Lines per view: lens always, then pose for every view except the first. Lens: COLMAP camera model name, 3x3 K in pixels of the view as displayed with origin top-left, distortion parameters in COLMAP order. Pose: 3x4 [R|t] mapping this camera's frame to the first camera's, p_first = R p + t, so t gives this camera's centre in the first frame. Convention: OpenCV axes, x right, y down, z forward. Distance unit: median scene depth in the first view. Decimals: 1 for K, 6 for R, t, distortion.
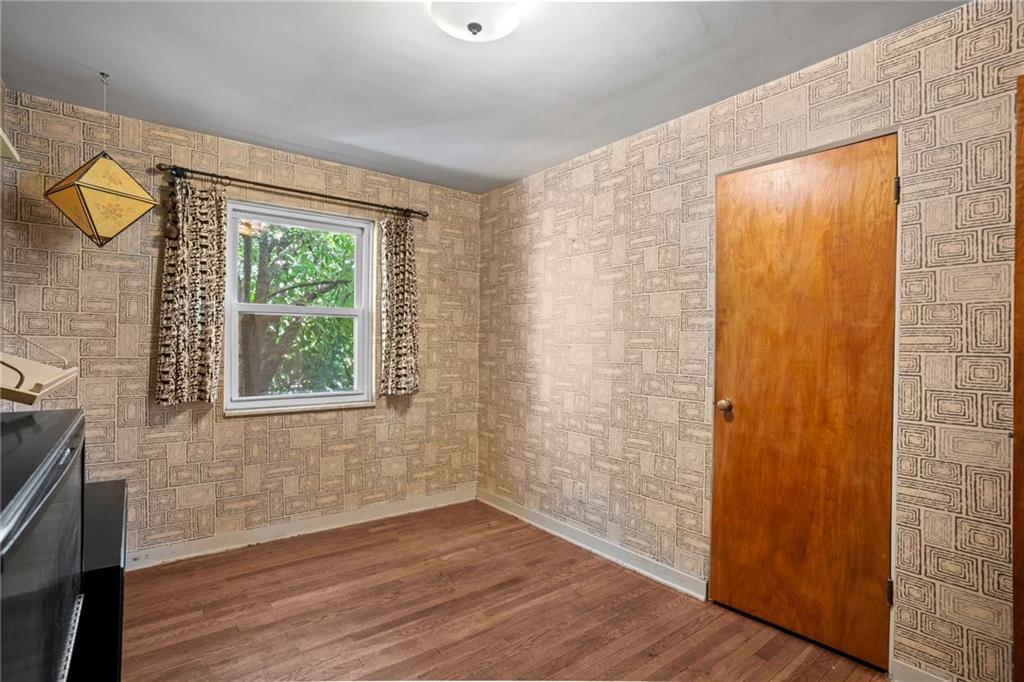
lens RADIAL K [[501.5, 0, 516.2], [0, 501.5, 339.8], [0, 0, 1]] dist [-0.081501, 0.034219]
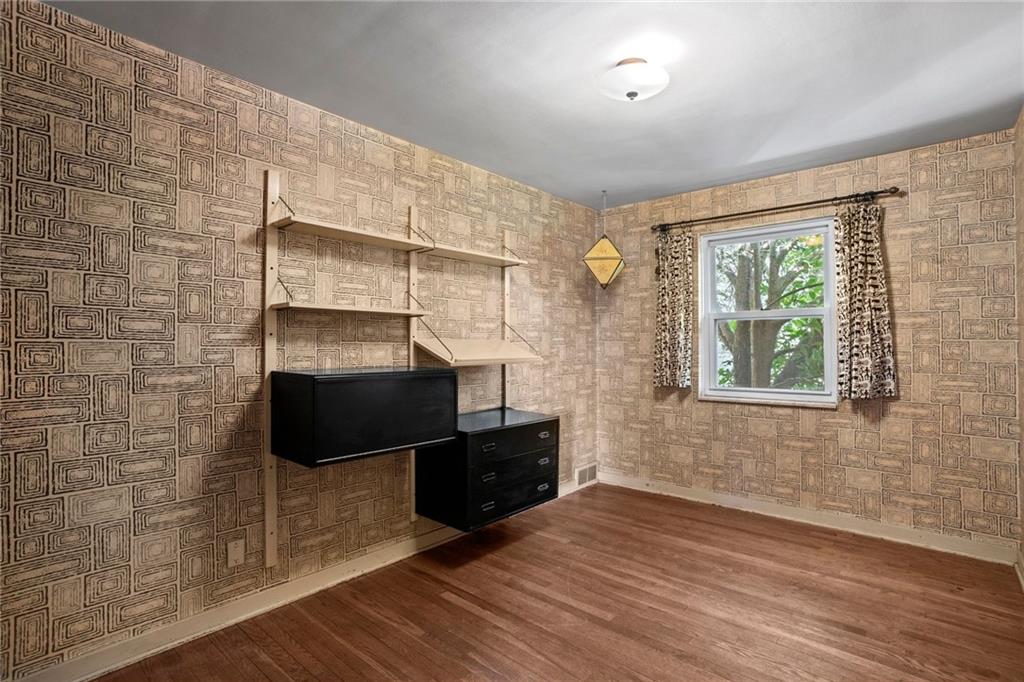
lens RADIAL K [[498.9, 0, 530.5], [0, 498.9, 338.6], [0, 0, 1]] dist [-0.051769, 0.021098]
pose [[0.189650, -0.025106, -0.981531, 0.564682], [0.009279, 0.999674, -0.023777, 0.016529], [0.981808, -0.004598, 0.189821, 0.261699]]
